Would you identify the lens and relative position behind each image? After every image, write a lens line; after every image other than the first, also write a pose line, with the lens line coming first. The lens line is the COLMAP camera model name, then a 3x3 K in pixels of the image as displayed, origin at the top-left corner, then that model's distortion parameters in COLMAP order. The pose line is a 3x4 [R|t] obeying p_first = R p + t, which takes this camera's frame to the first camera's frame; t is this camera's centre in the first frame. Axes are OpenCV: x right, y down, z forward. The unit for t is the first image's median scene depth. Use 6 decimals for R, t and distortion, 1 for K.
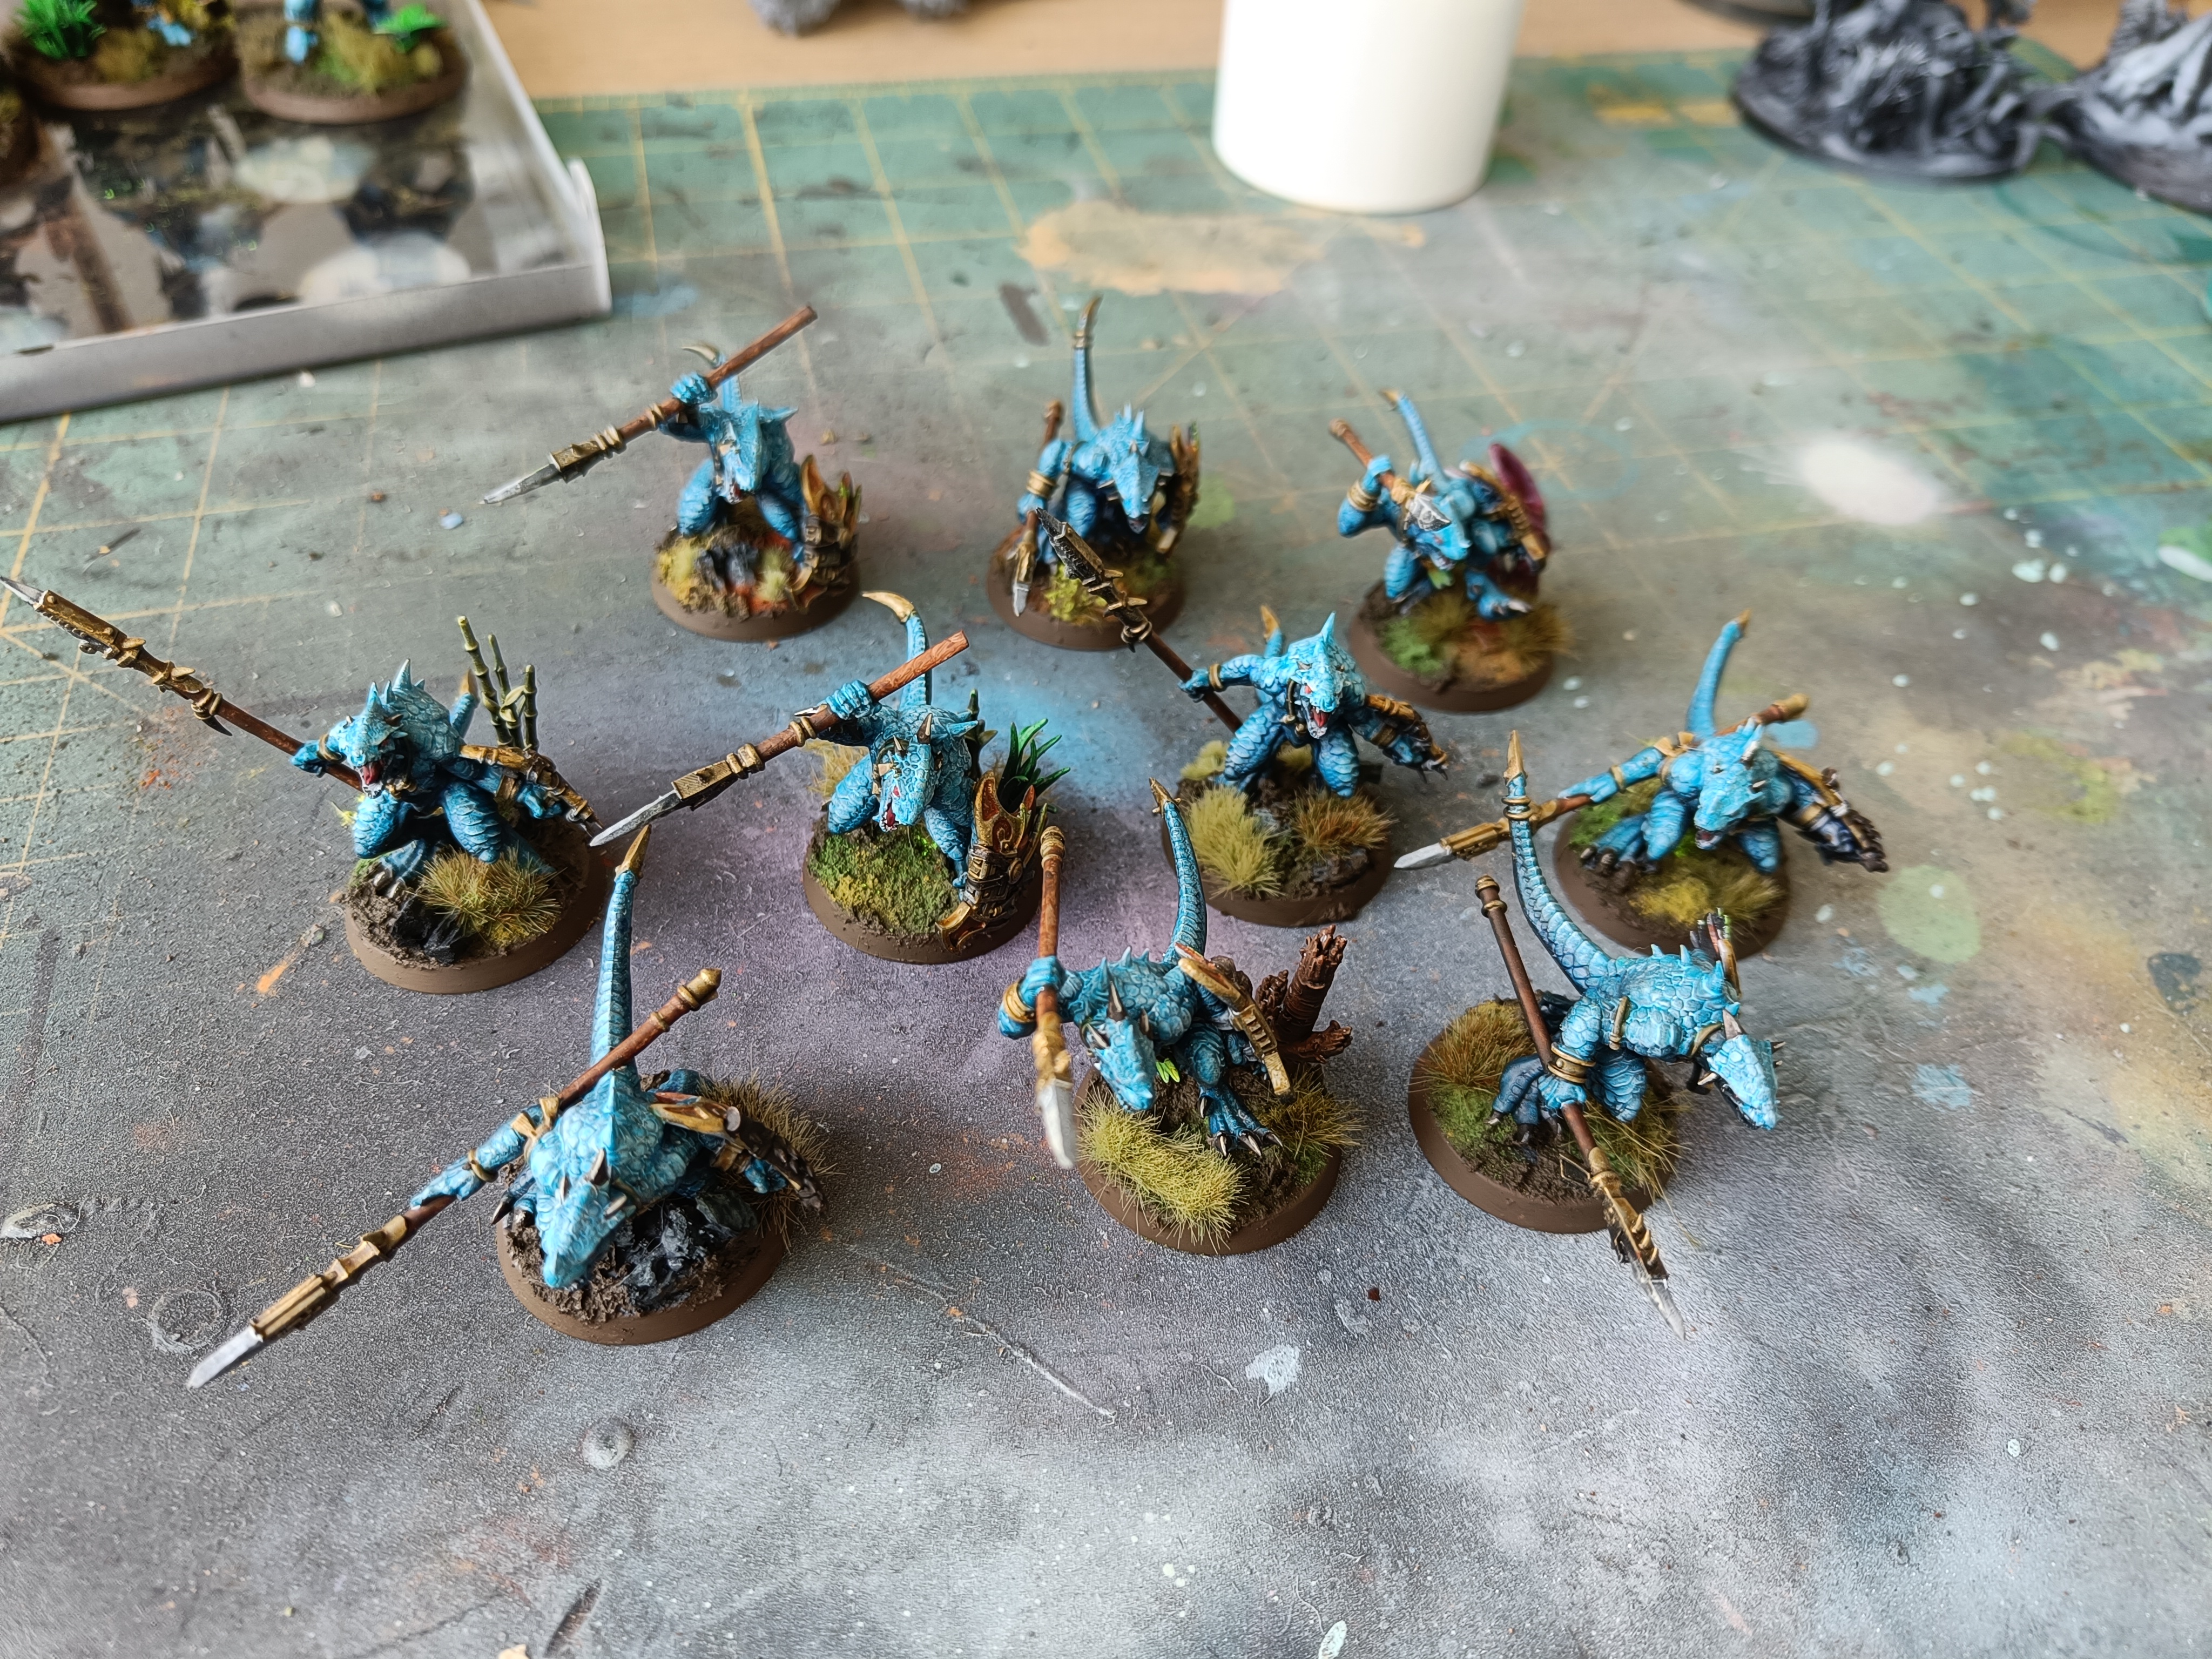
lens RADIAL K [[1607.9, 0, 1107.8], [0, 1607.9, 871.3], [0, 0, 1]] dist [-0.023300, 0.001505]
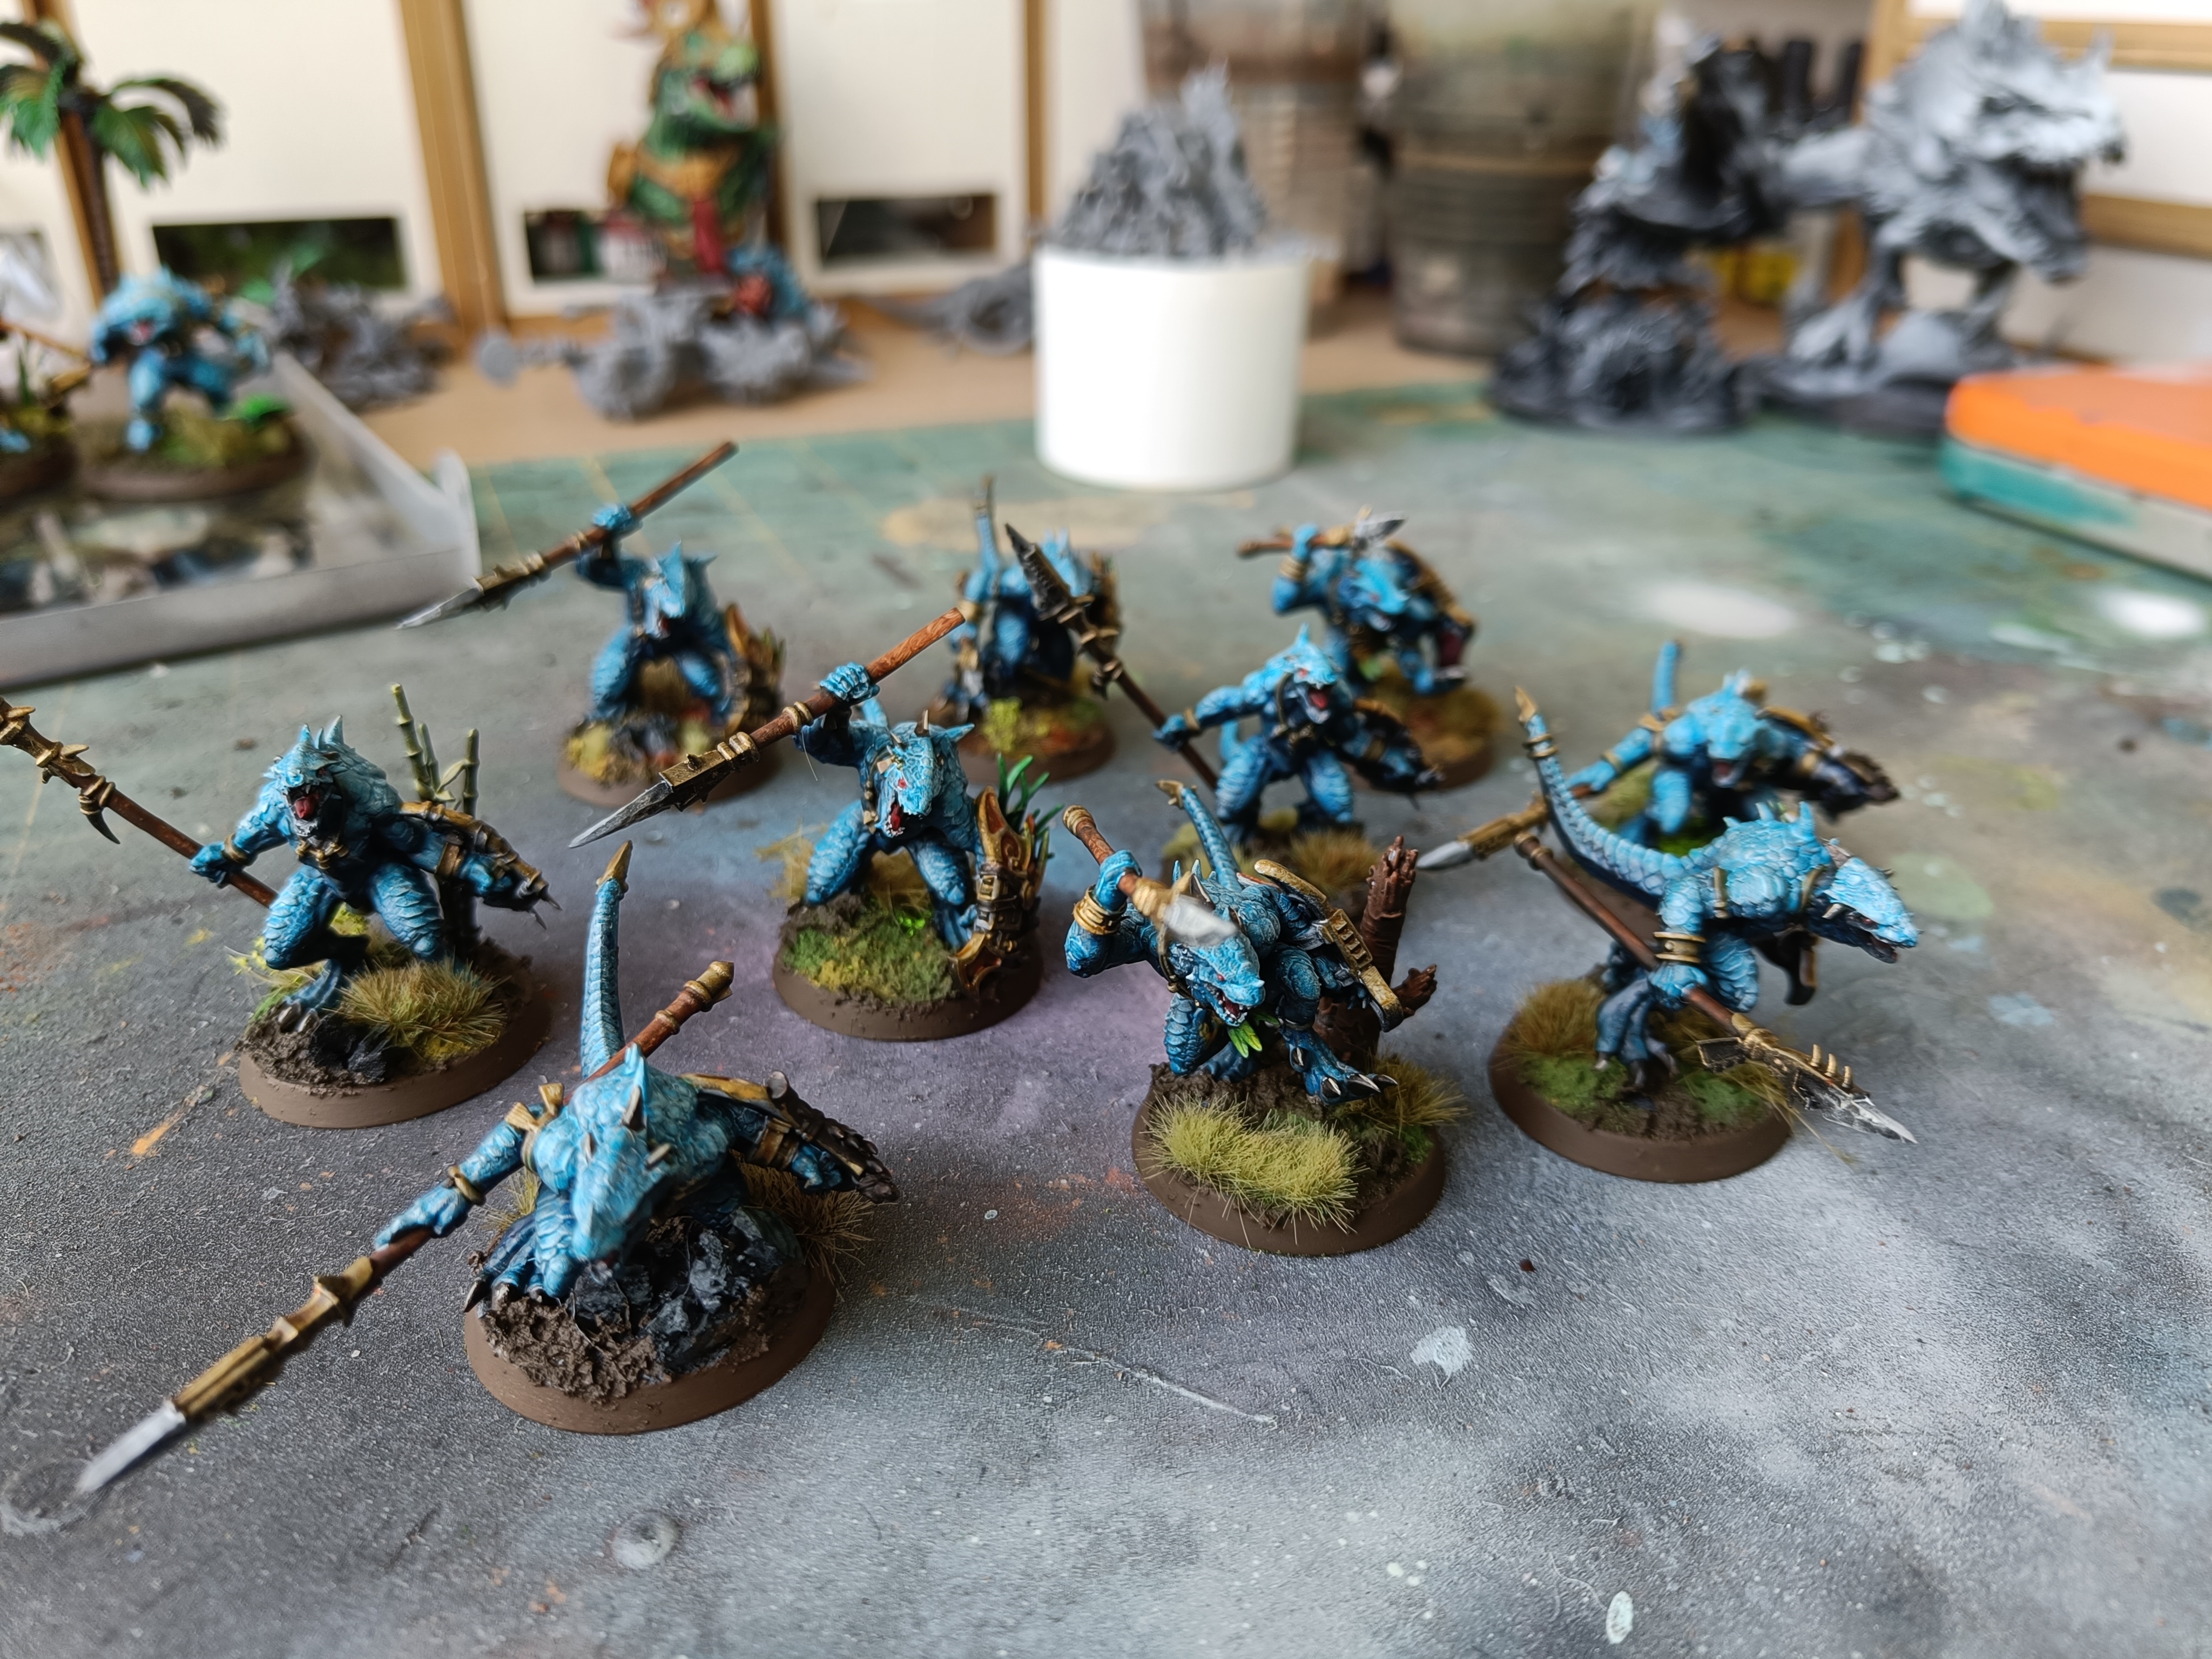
lens RADIAL K [[1629.1, 0, 1111.0], [0, 1629.1, 829.4], [0, 0, 1]] dist [-0.032604, 0.006300]
pose [[0.983285, -0.115300, 0.140916, -0.130872], [0.155977, 0.932679, -0.325241, 0.260496], [-0.093930, 0.341784, 0.935073, 0.117044]]
